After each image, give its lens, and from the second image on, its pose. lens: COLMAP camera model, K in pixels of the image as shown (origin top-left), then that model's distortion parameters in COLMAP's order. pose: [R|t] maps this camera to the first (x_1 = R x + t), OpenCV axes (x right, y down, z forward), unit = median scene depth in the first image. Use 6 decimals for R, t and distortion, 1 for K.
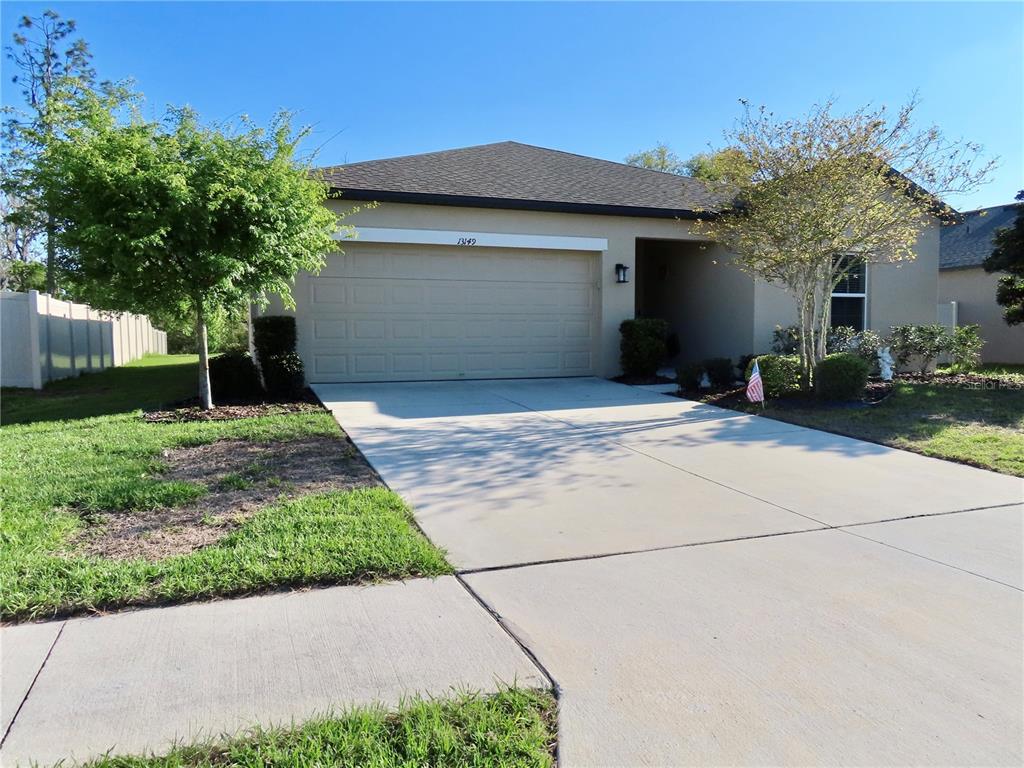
lens RADIAL K [[745.8, 0, 515.1], [0, 745.8, 379.0], [0, 0, 1]] dist [0.012207, 0.015845]
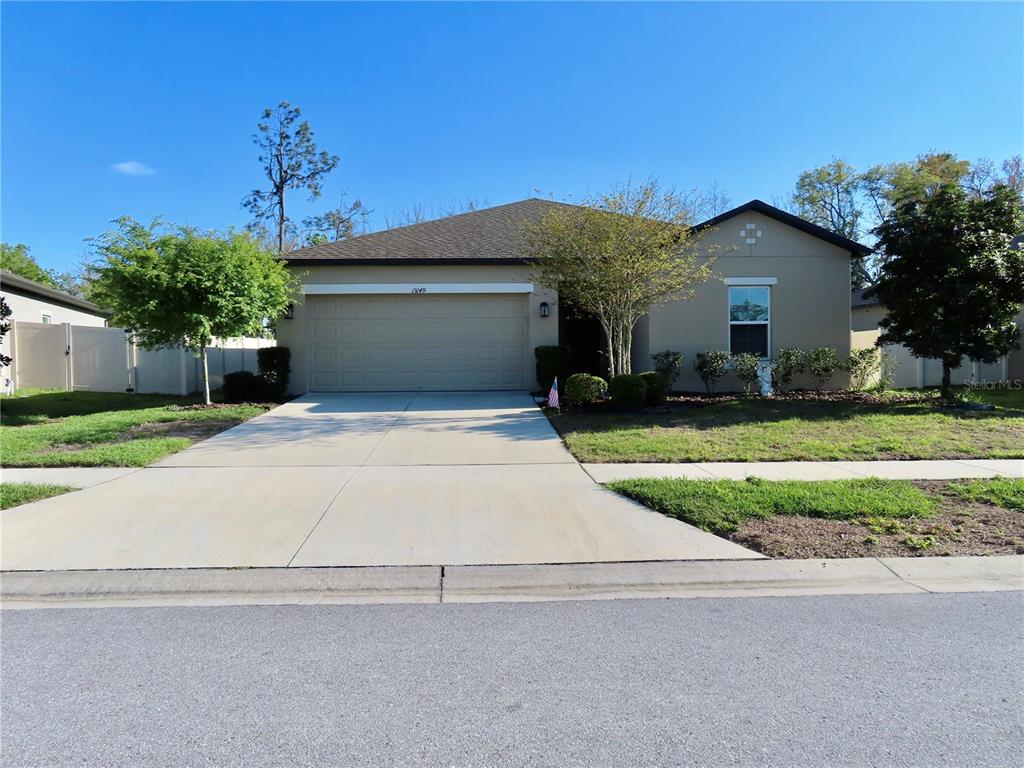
lens RADIAL K [[745.8, 0, 508.9], [0, 745.8, 388.5], [0, 0, 1]] dist [0.012207, 0.015845]
pose [[0.950873, 0.008012, -0.309476, 0.456675], [-0.012986, 0.999817, -0.014015, 0.011852], [0.309307, 0.017345, 0.950804, -0.222306]]
